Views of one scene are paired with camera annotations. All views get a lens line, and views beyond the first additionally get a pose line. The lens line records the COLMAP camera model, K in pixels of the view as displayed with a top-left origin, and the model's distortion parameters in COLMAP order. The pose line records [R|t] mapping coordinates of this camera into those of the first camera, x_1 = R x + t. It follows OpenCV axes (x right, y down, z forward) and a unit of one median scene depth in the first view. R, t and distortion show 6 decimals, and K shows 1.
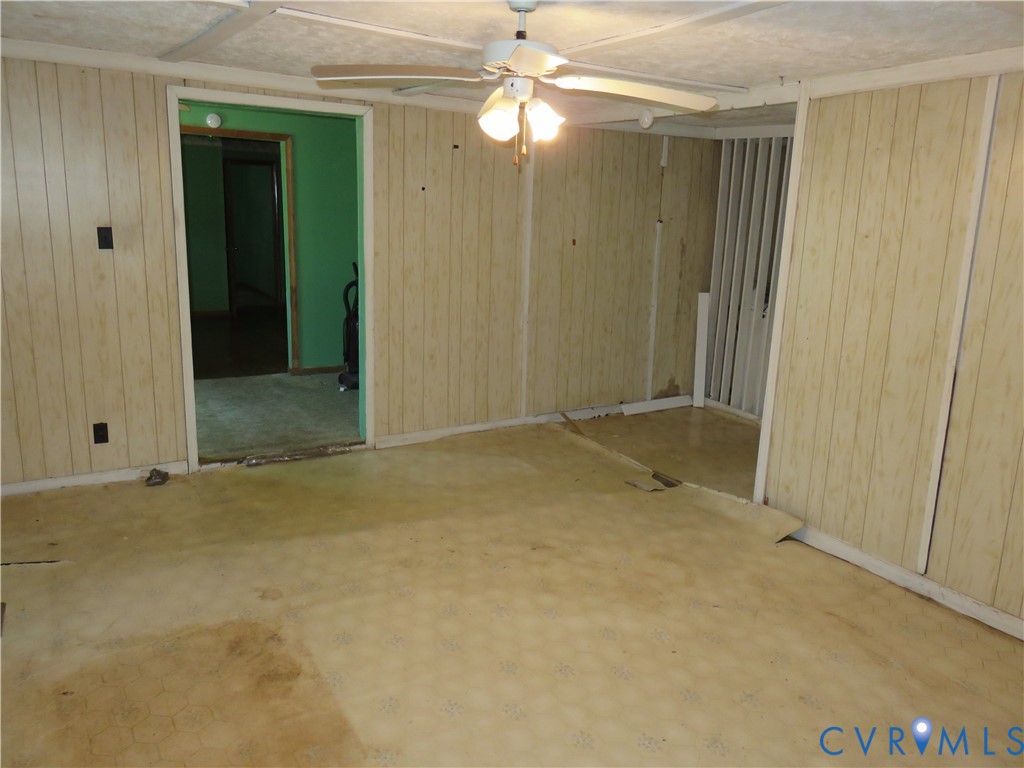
lens RADIAL K [[770.7, 0, 511.6], [0, 770.7, 384.5], [0, 0, 1]] dist [-0.007187, 0.010566]
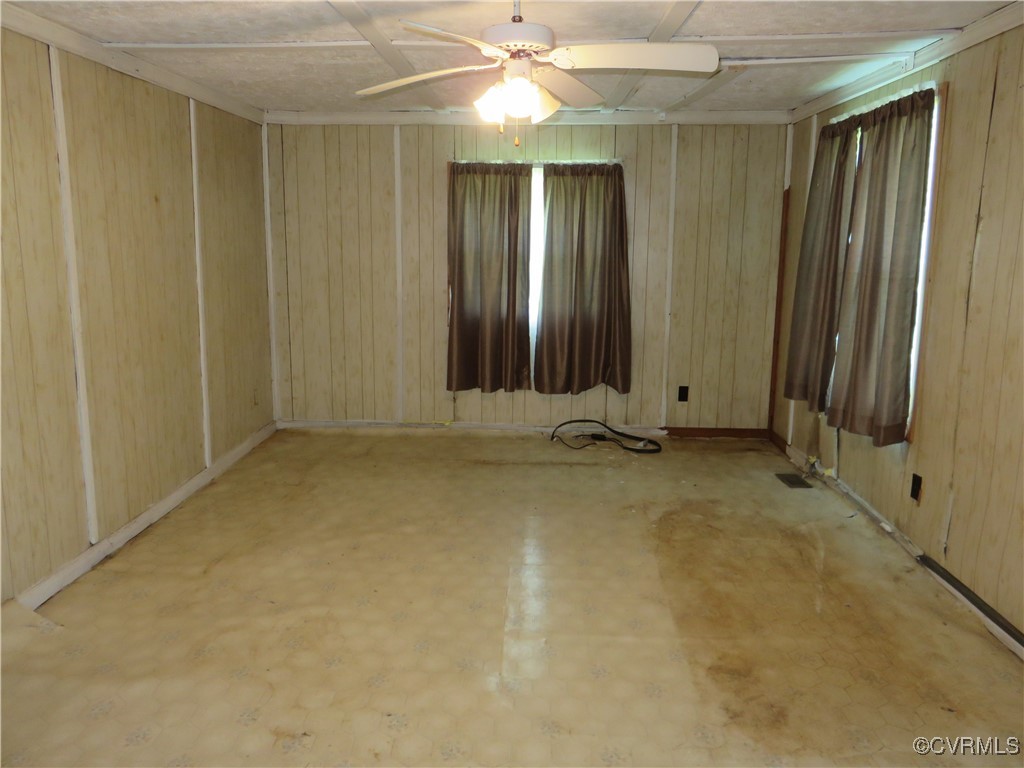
lens RADIAL K [[770.7, 0, 508.3], [0, 770.7, 380.4], [0, 0, 1]] dist [-0.007187, 0.010566]
pose [[-0.832029, -0.143792, 0.535773, -0.412645], [0.081408, 0.923715, 0.374331, -0.274520], [-0.548727, 0.355070, -0.756851, 1.348789]]
